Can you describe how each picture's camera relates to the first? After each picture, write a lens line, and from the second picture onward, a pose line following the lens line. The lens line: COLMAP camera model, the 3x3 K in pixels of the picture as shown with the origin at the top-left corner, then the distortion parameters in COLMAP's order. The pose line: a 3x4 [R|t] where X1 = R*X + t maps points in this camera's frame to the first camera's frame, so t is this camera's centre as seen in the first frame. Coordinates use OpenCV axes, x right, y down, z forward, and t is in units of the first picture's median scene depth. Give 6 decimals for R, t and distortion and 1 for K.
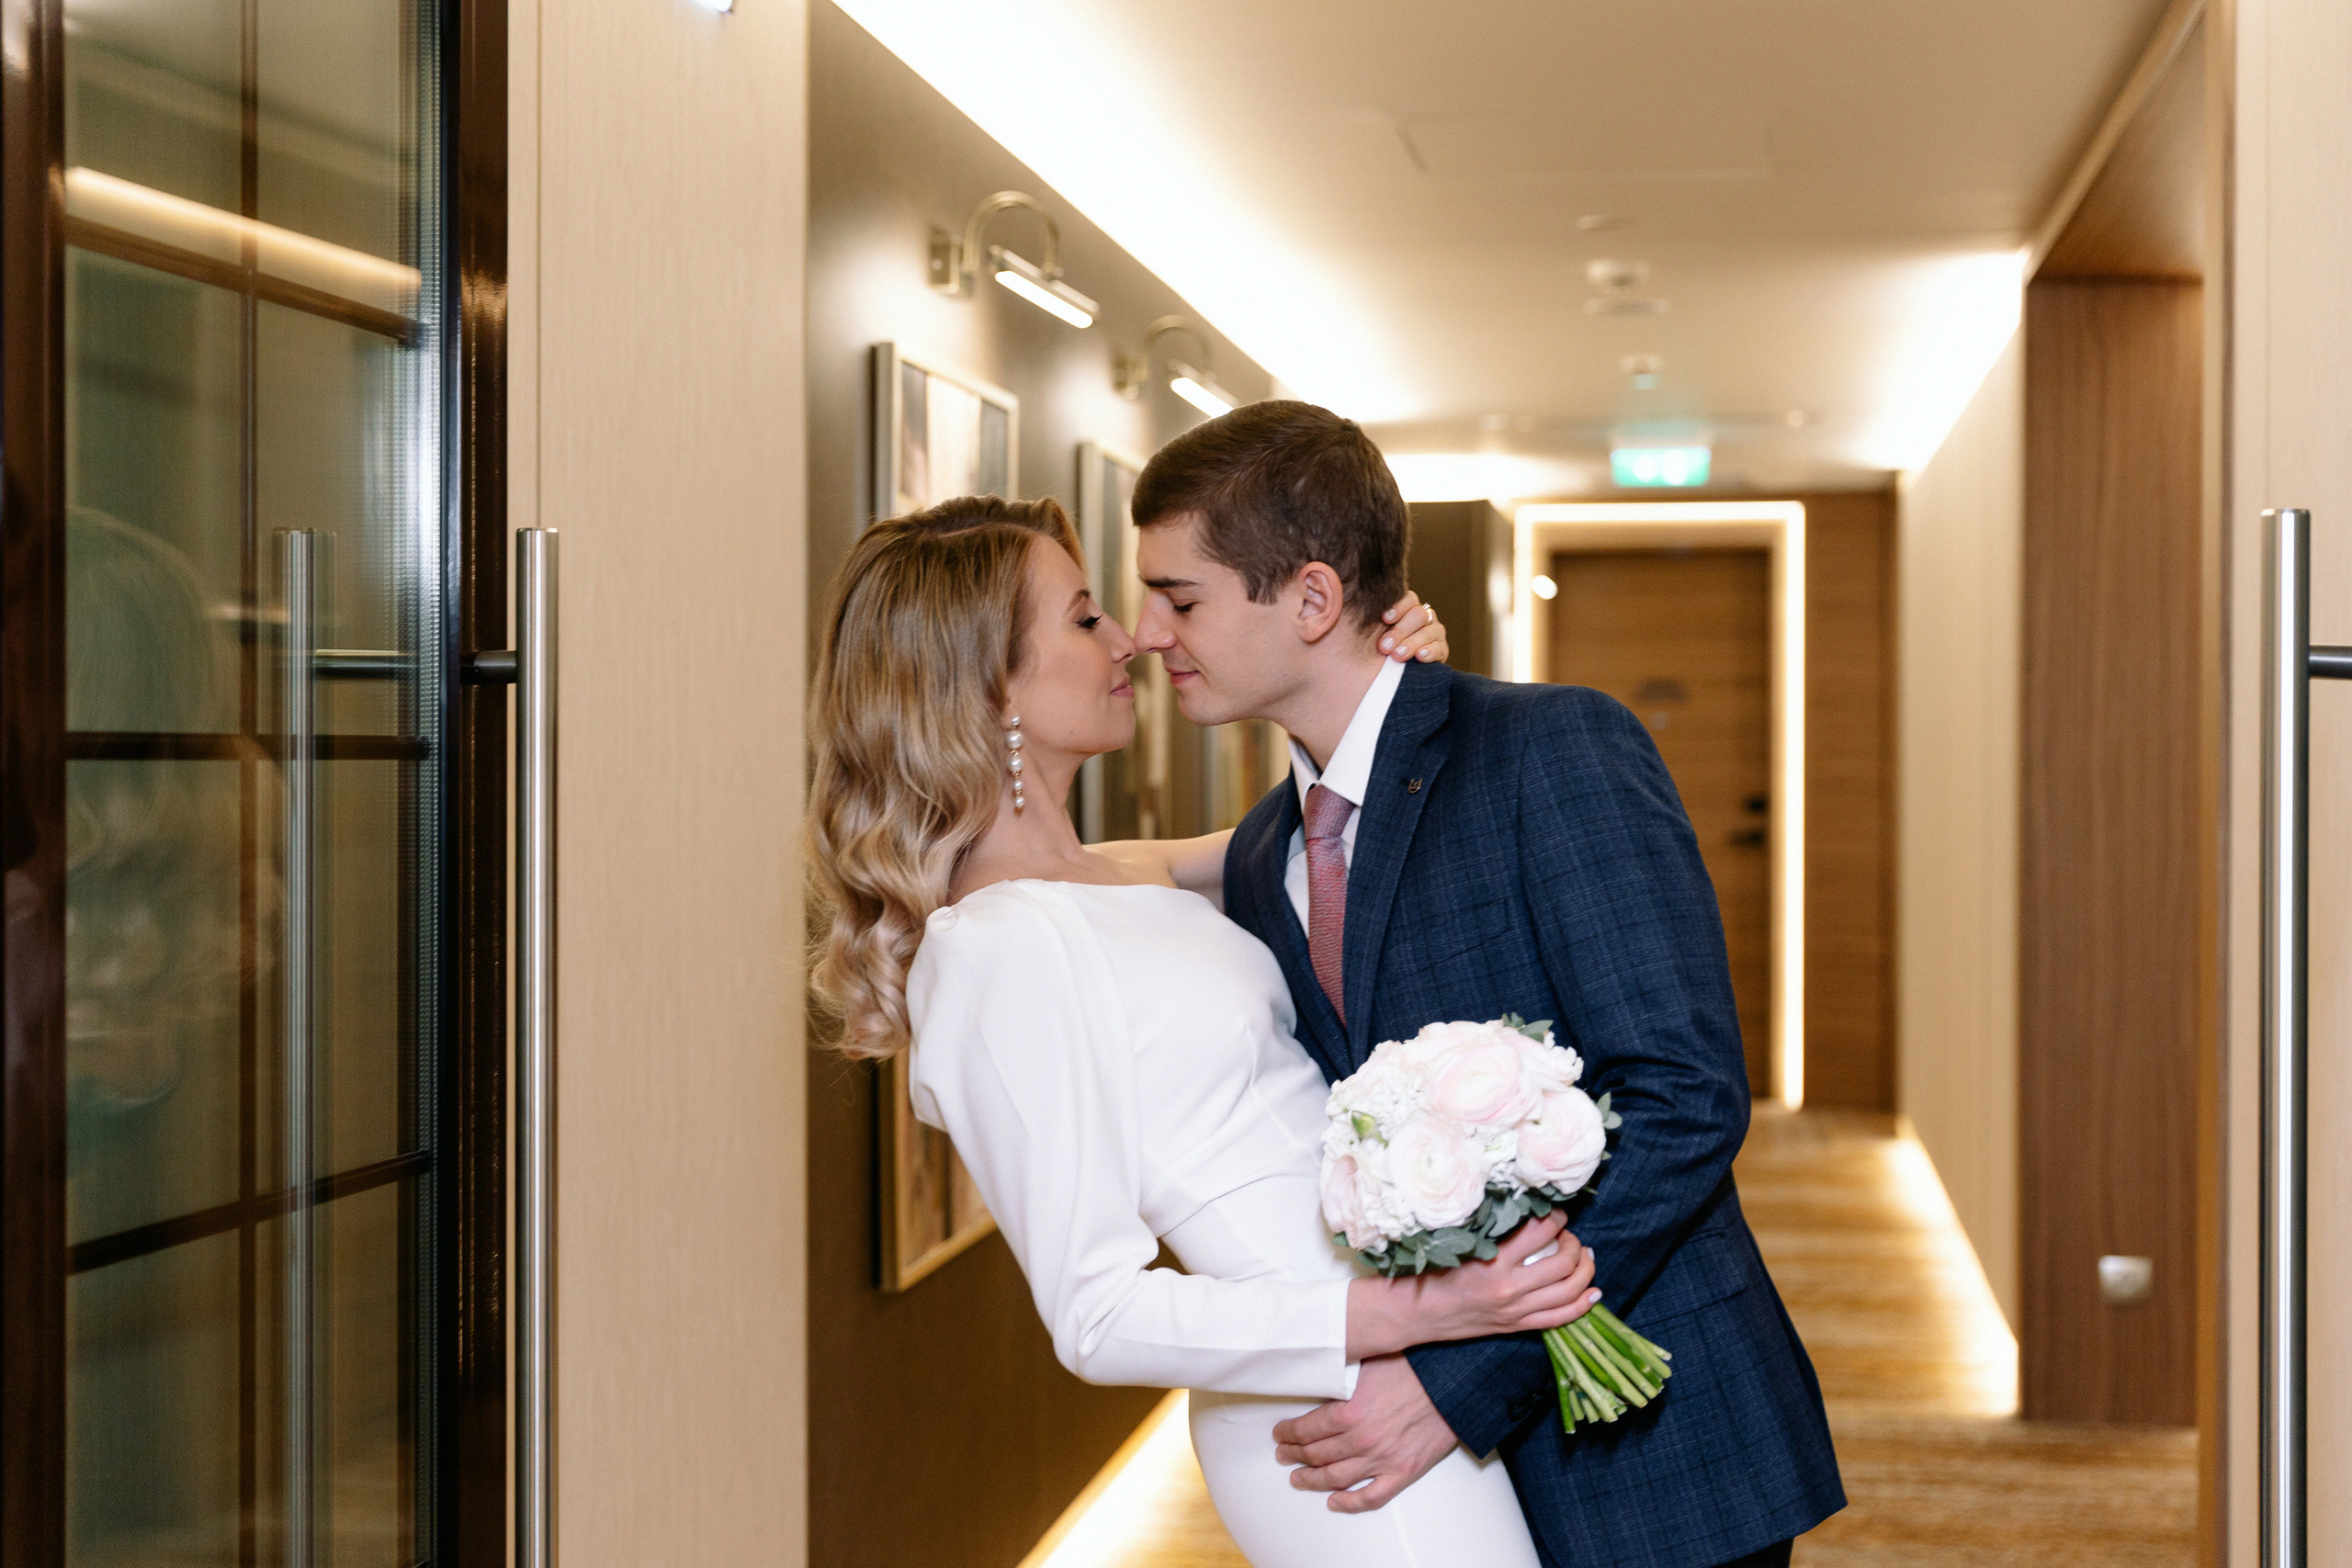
lens RADIAL K [[3267.5, 0, 1176.0], [0, 3267.5, 784.0], [0, 0, 1]] dist [-0.031888, -0.002574]
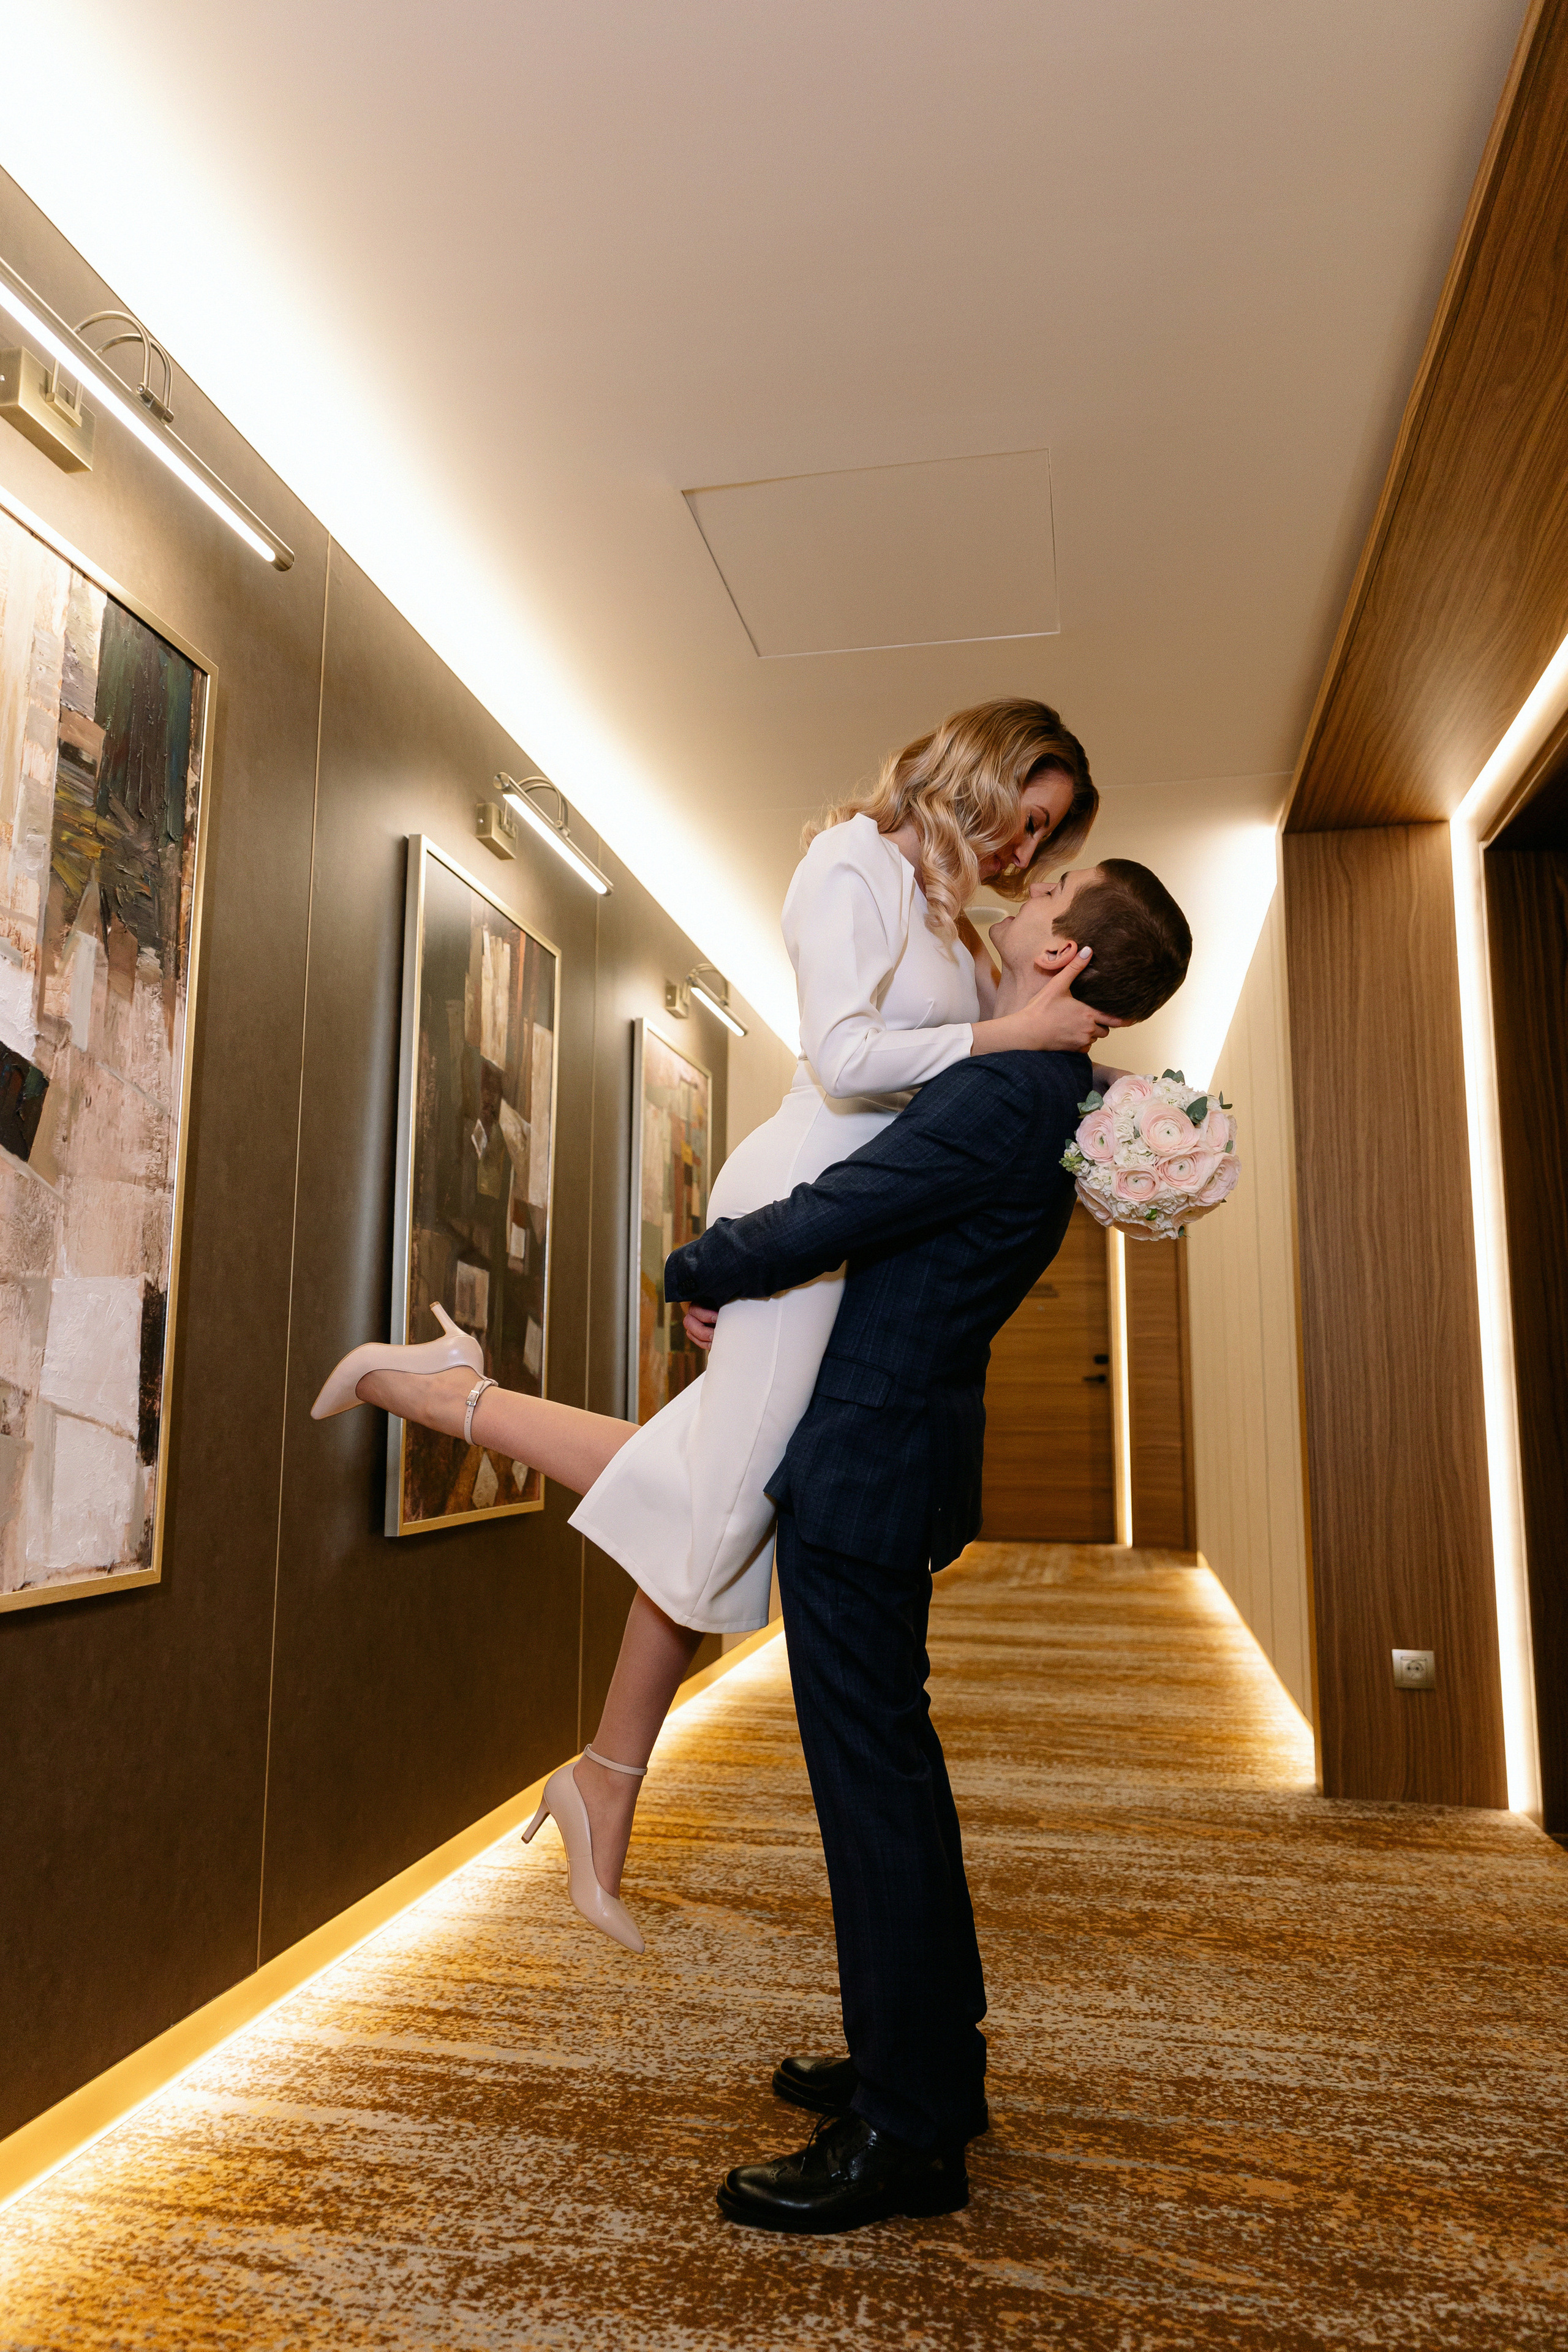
lens RADIAL K [[1543.9, 0, 784.0], [0, 1543.9, 1176.0], [0, 0, 1]] dist [-0.003232, -0.001405]
pose [[0.999445, -0.002243, -0.033241, 0.090494], [-0.002732, 0.988855, -0.148860, 0.063517], [0.033205, 0.148868, 0.988299, 0.435423]]
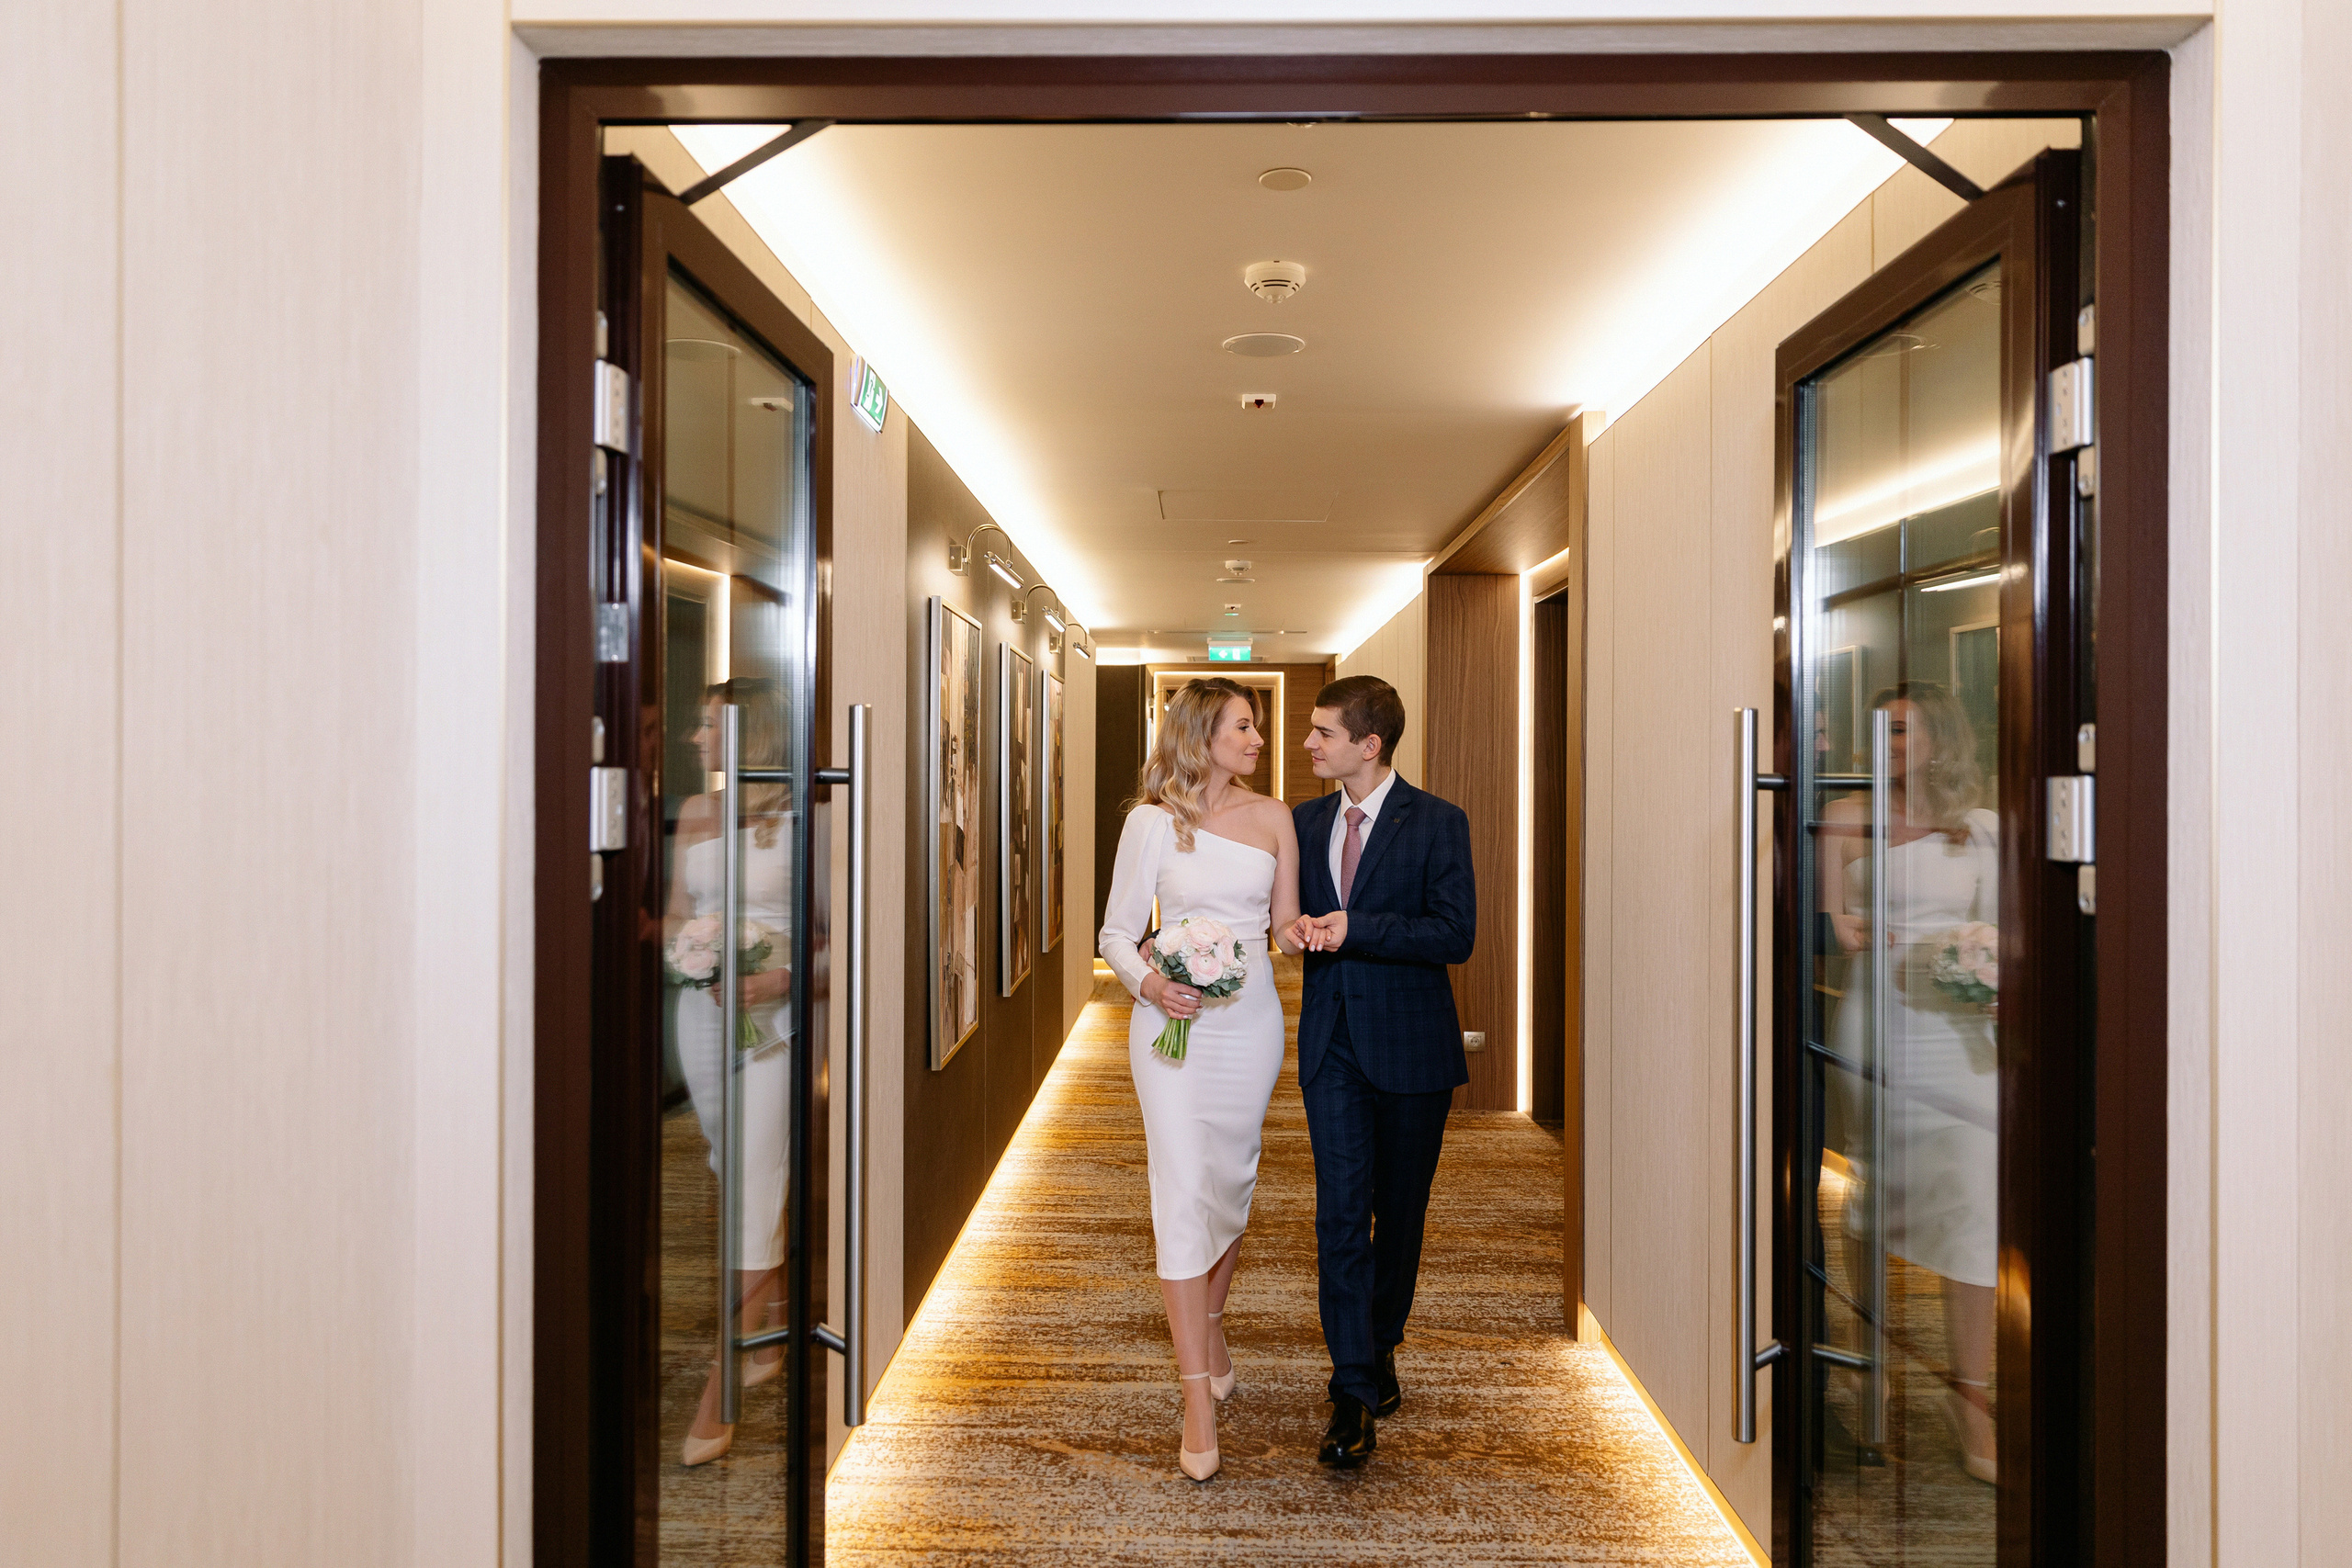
lens RADIAL K [[1543.8, 0, 1176.0], [0, 1543.8, 784.0], [0, 0, 1]] dist [-0.003232, -0.001405]
pose [[0.989435, 0.002857, 0.144948, -0.049315], [-0.001848, 0.999973, -0.007093, -0.008693], [-0.144965, 0.006750, 0.989414, 0.024845]]
